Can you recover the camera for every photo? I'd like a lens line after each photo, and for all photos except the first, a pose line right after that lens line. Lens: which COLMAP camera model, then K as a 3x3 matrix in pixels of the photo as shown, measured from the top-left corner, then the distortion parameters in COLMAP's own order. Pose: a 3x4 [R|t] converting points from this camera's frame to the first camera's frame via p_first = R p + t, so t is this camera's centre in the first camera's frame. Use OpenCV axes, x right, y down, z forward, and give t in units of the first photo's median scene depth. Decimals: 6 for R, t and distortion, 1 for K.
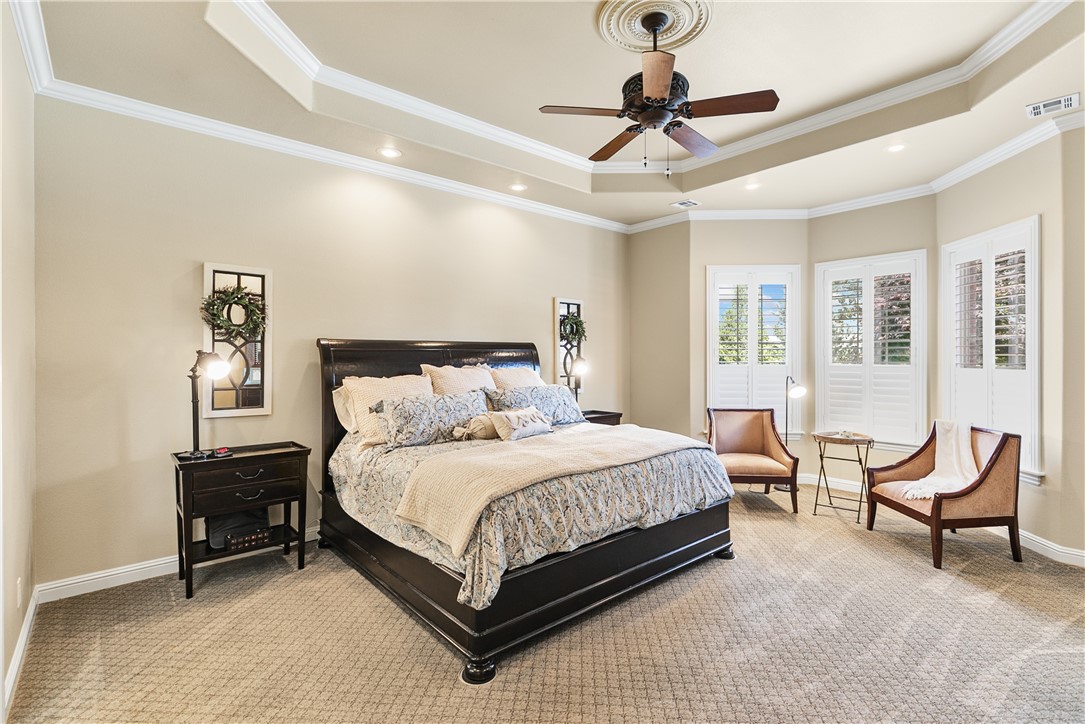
lens RADIAL K [[502.5, 0, 544.1], [0, 502.5, 348.6], [0, 0, 1]] dist [0.000770, 0.000009]
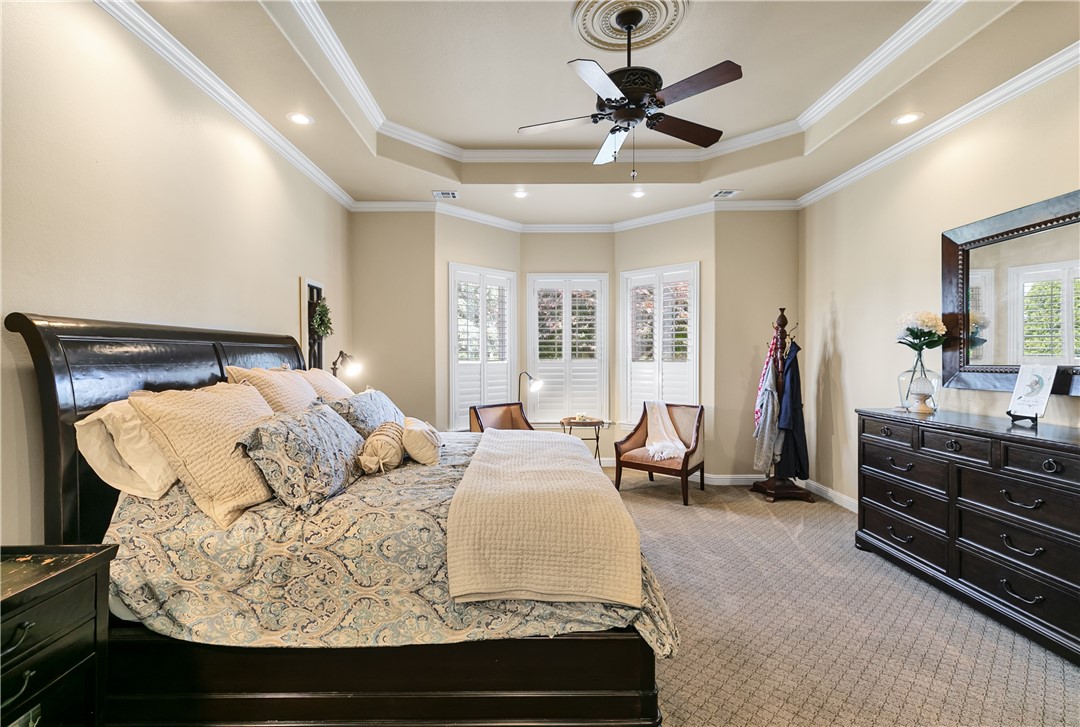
lens RADIAL K [[510.5, 0, 536.8], [0, 510.5, 355.9], [0, 0, 1]] dist [0.012495, -0.000063]
pose [[0.661156, -0.000227, 0.750249, -0.455209], [-0.012212, 0.999864, 0.011065, 0.007545], [-0.750149, -0.016478, 0.661063, 0.306558]]
